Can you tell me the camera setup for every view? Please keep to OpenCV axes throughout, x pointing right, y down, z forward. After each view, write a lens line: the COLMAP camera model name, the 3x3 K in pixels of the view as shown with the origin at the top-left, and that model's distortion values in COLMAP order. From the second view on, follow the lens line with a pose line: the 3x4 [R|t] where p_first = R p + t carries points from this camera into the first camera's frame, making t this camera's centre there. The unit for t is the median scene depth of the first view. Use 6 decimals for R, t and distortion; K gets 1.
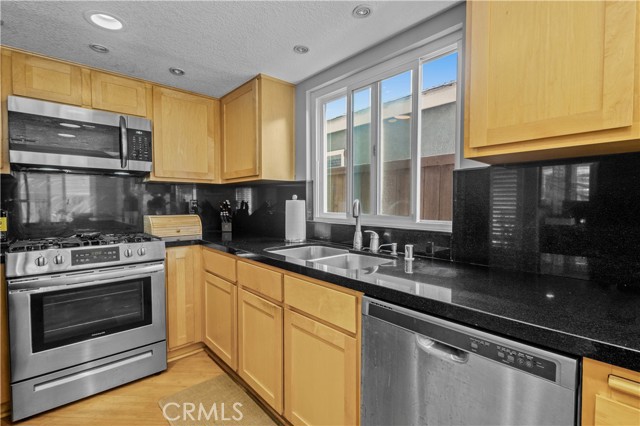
lens RADIAL K [[299.3, 0, 322.2], [0, 299.3, 213.3], [0, 0, 1]] dist [0.010655, -0.003106]
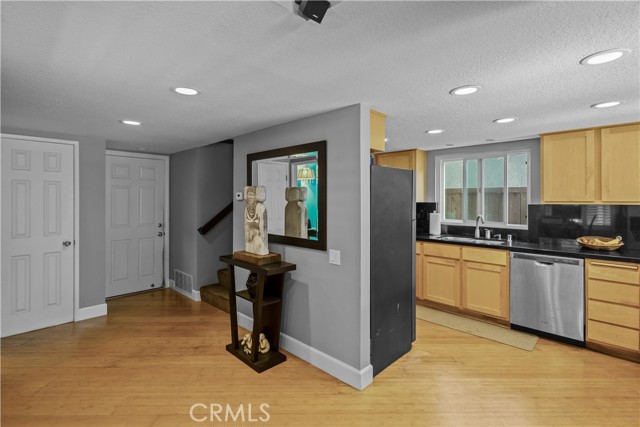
lens RADIAL K [[299.3, 0, 331.0], [0, 299.3, 201.1], [0, 0, 1]] dist [0.010655, -0.003106]
pose [[0.997447, -0.002470, 0.071372, -0.896977], [0.004814, 0.999454, -0.032683, -0.064591], [-0.071252, 0.032943, 0.996914, -0.895992]]
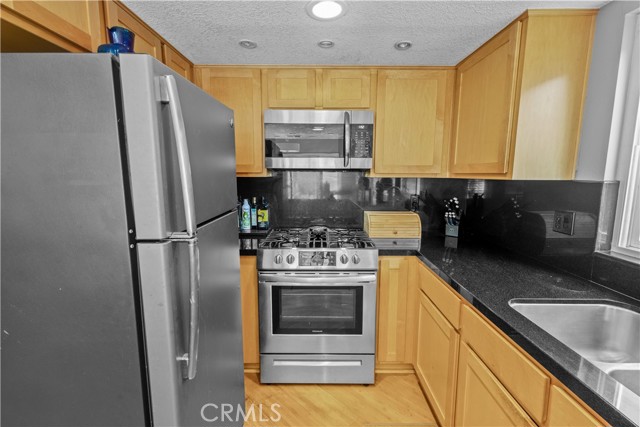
lens RADIAL K [[299.3, 0, 317.0], [0, 299.3, 216.3], [0, 0, 1]] dist [0.010655, -0.003106]
pose [[0.741109, 0.093009, -0.664911, -0.071903], [-0.026053, 0.993596, 0.109948, -0.095549], [0.670879, -0.064161, 0.738786, 0.213233]]
